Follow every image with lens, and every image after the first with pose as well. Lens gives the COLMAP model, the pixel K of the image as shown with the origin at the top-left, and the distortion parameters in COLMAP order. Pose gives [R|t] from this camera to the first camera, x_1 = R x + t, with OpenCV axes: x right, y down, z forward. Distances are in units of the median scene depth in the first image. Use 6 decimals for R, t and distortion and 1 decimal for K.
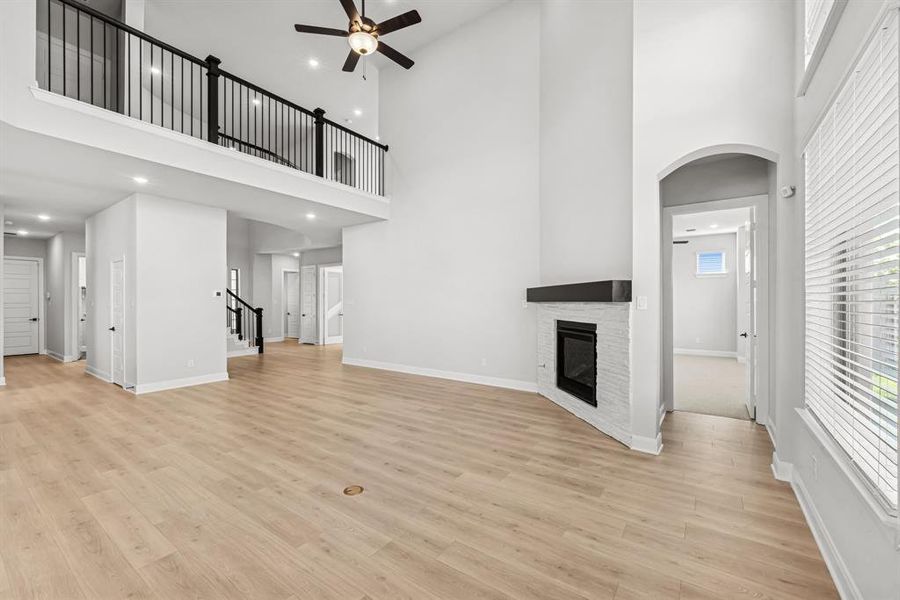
lens RADIAL K [[365.3, 0, 448.0], [0, 365.3, 302.2], [0, 0, 1]] dist [0.003255, 0.000544]
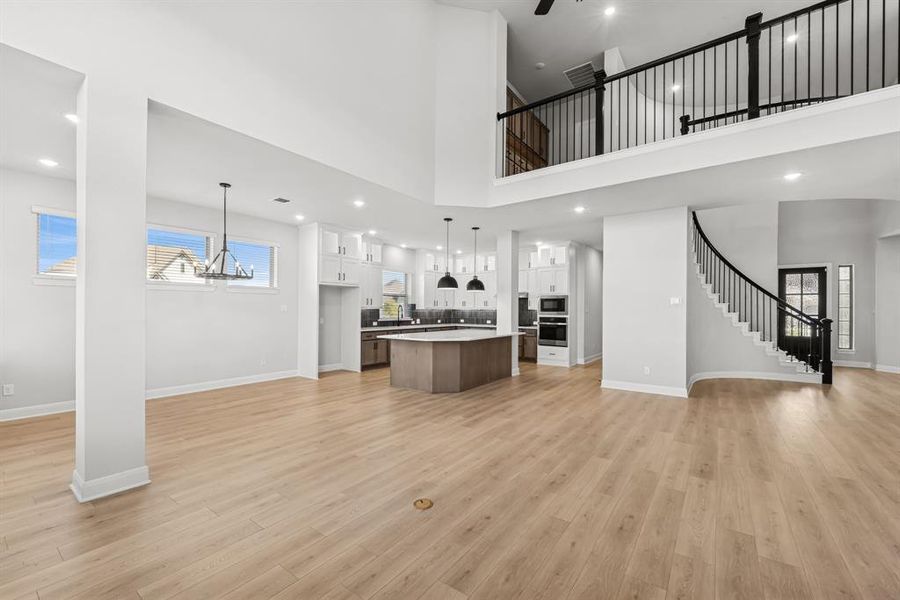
lens RADIAL K [[365.3, 0, 456.4], [0, 365.3, 316.4], [0, 0, 1]] dist [0.003255, 0.000544]
pose [[-0.002308, 0.020404, -0.999789, 0.425364], [-0.001268, 0.999791, 0.020407, -0.003433], [0.999997, 0.001315, -0.002282, 0.657141]]
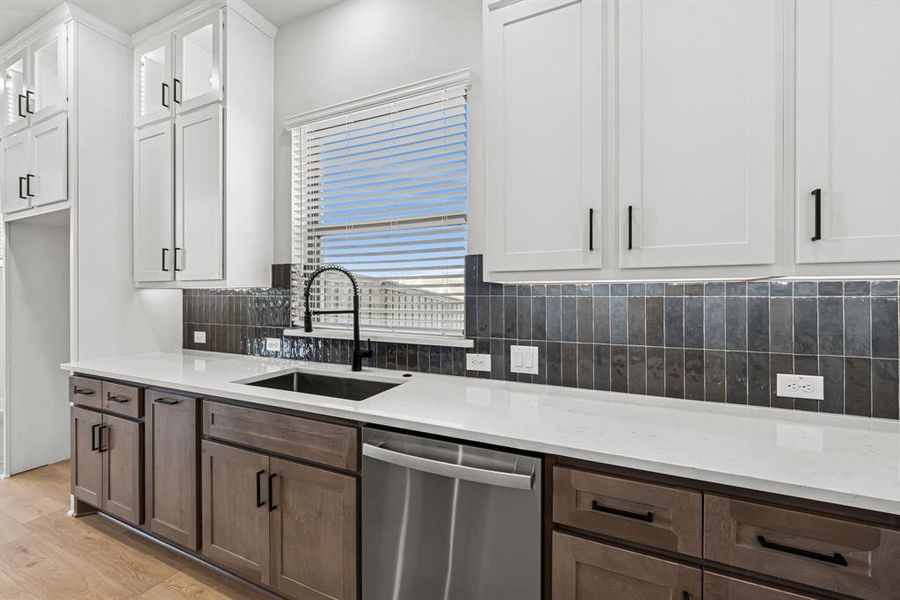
lens RADIAL K [[365.3, 0, 451.2], [0, 365.3, 298.0], [0, 0, 1]] dist [0.003255, 0.000544]
pose [[-0.978798, -0.000828, -0.204827, -1.762864], [-0.000768, 1.000000, -0.000376, 0.012840], [0.204827, -0.000211, -0.978798, 0.760357]]
